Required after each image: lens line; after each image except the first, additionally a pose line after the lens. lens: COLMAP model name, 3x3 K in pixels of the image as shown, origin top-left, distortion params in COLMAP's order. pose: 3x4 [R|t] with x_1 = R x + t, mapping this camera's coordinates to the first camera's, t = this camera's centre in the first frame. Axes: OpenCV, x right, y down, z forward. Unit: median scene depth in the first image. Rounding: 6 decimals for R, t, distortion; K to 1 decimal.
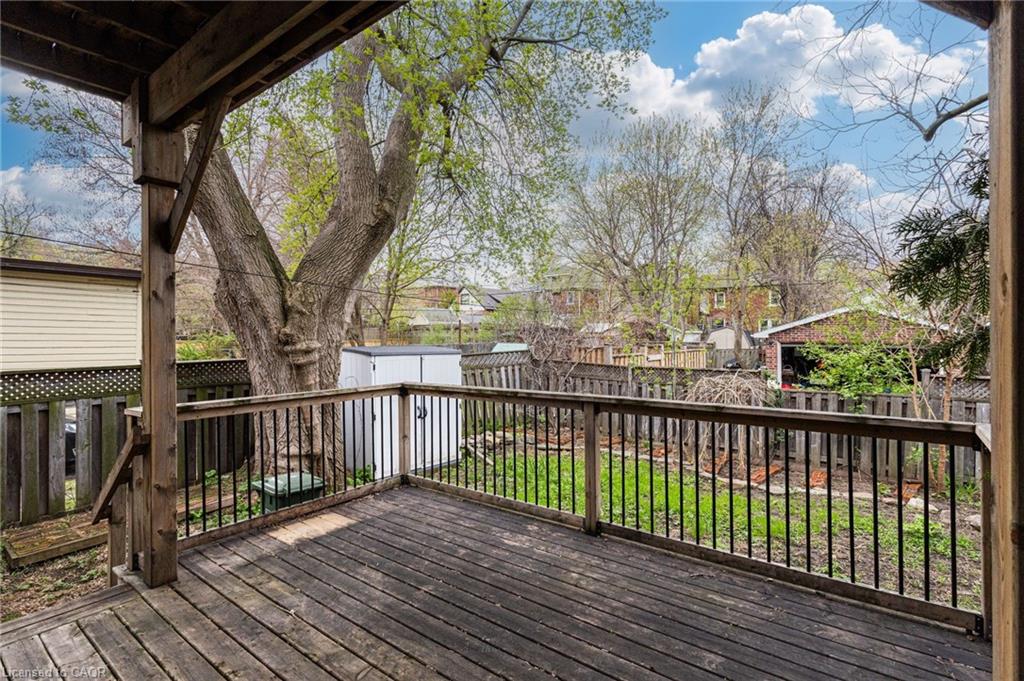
lens RADIAL K [[476.5, 0, 512.0], [0, 476.5, 340.5], [0, 0, 1]] dist [0.003423, 0.000657]
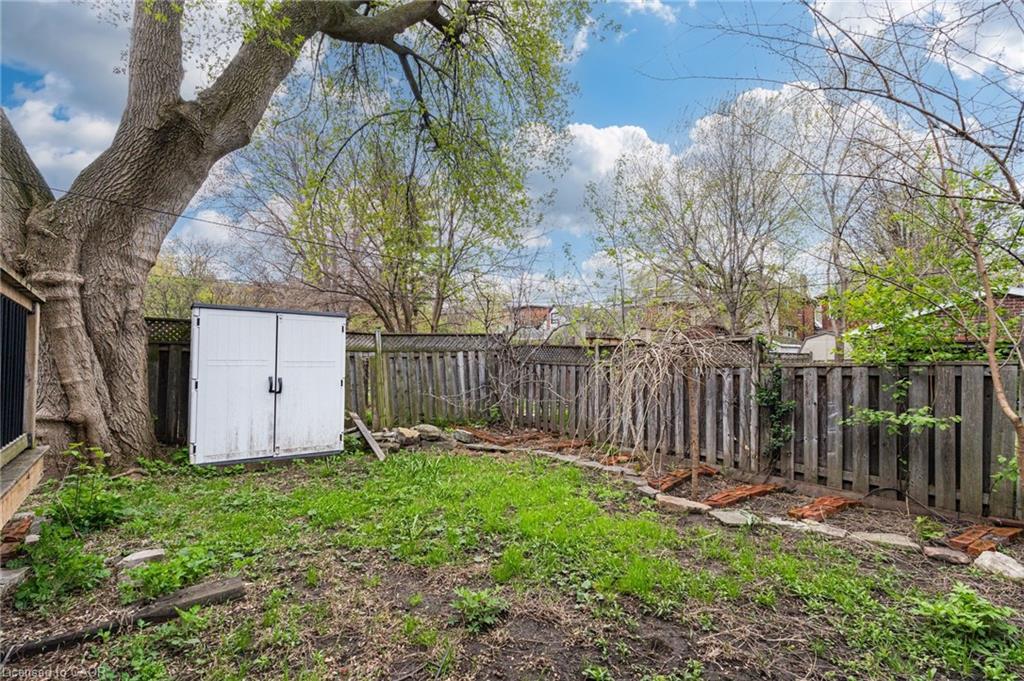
lens RADIAL K [[476.5, 0, 512.0], [0, 476.5, 340.5], [0, 0, 1]] dist [0.003423, 0.000657]
pose [[0.976515, 0.001379, -0.215444, 0.361231], [-0.011983, 0.998779, -0.047922, 0.108794], [0.215115, 0.049378, 0.975340, 0.308335]]
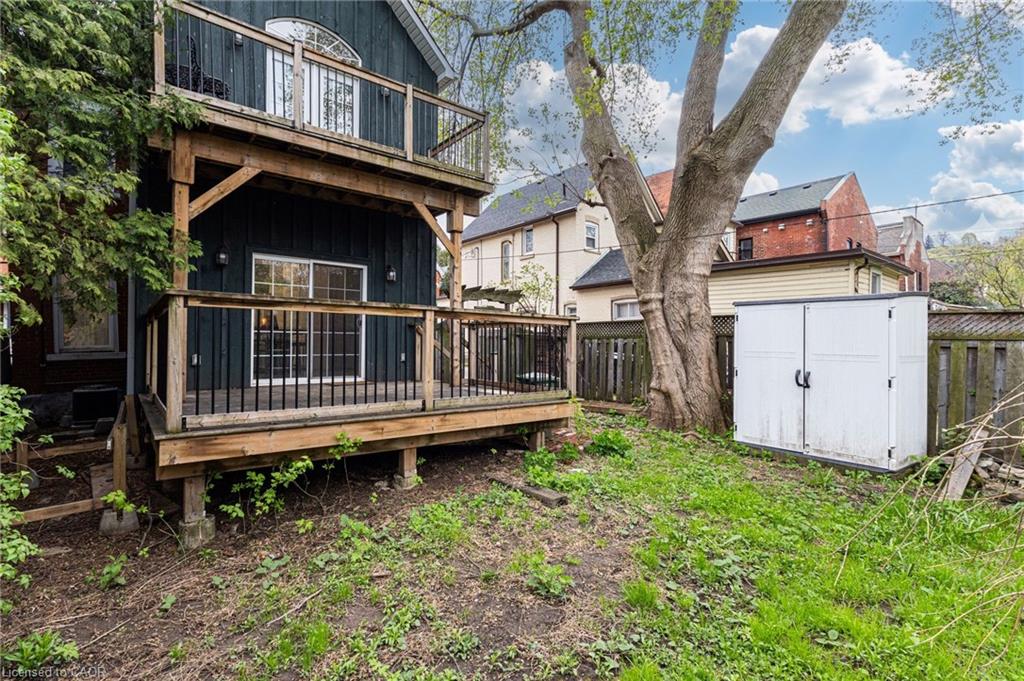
lens RADIAL K [[480.1, 0, 486.2], [0, 480.1, 341.2], [0, 0, 1]] dist [0.002584, 0.000136]
pose [[-0.278326, -0.003286, -0.960481, 0.667283], [-0.015933, 0.999872, 0.001196, 0.097999], [0.960355, 0.015636, -0.278343, 0.724984]]
